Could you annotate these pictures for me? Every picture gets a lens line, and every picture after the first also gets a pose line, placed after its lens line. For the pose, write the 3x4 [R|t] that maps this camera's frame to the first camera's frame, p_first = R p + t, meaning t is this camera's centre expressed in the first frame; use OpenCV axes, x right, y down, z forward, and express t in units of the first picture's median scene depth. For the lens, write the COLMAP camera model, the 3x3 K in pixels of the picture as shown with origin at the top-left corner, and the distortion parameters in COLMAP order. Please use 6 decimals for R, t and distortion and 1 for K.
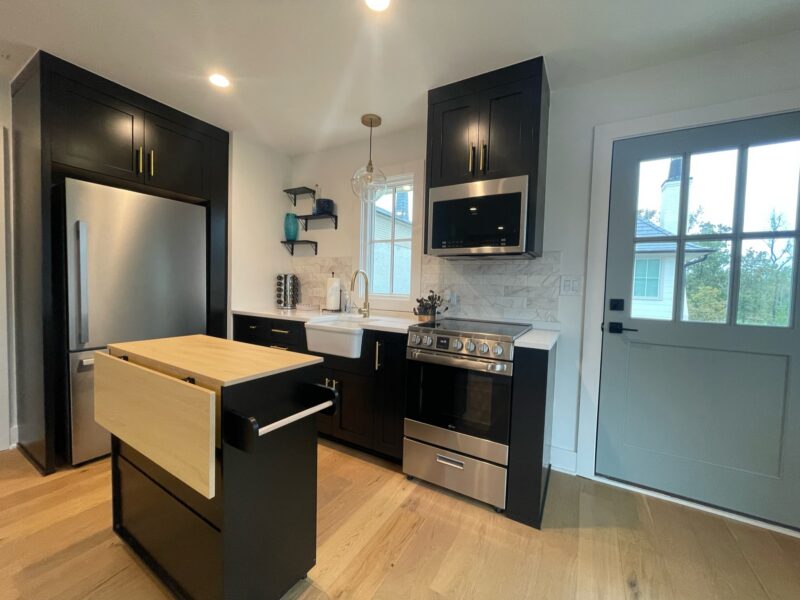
lens RADIAL K [[322.0, 0, 398.1], [0, 322.0, 299.7], [0, 0, 1]] dist [-0.002147, -0.000302]
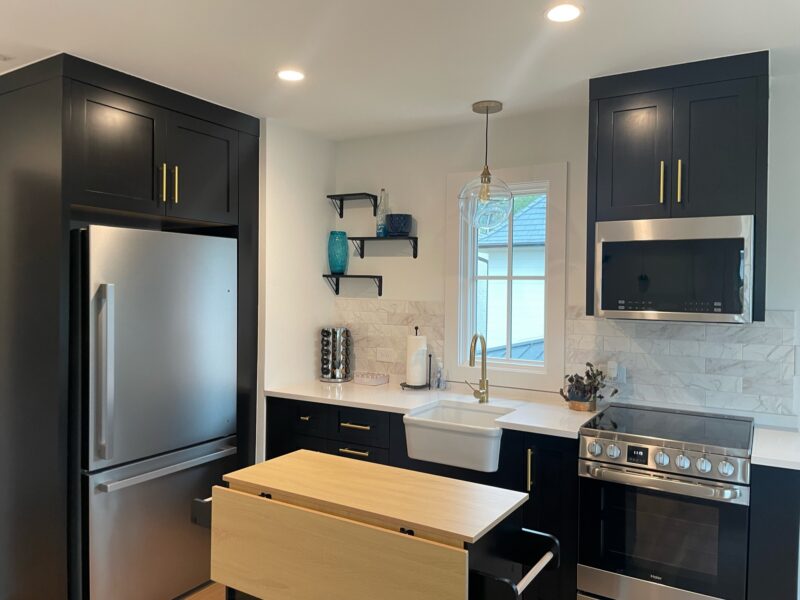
lens RADIAL K [[604.0, 0, 396.2], [0, 604.0, 295.6], [0, 0, 1]] dist [0.071227, -0.089940]
pose [[0.999688, -0.018024, -0.017297, -0.228804], [0.017487, 0.999376, -0.030704, -0.116138], [0.017840, 0.030392, 0.999379, -0.224419]]
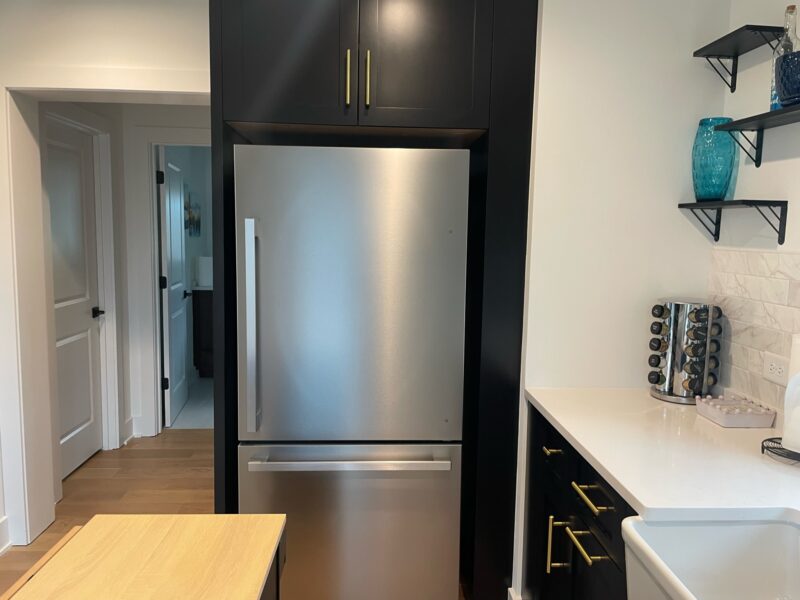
lens RADIAL K [[604.0, 0, 397.1], [0, 604.0, 299.9], [0, 0, 1]] dist [0.071227, -0.089940]
pose [[0.542622, 0.071609, -0.836919, 0.038114], [-0.040679, 0.997431, 0.058968, -0.120029], [0.838991, 0.002048, 0.544141, 0.439269]]
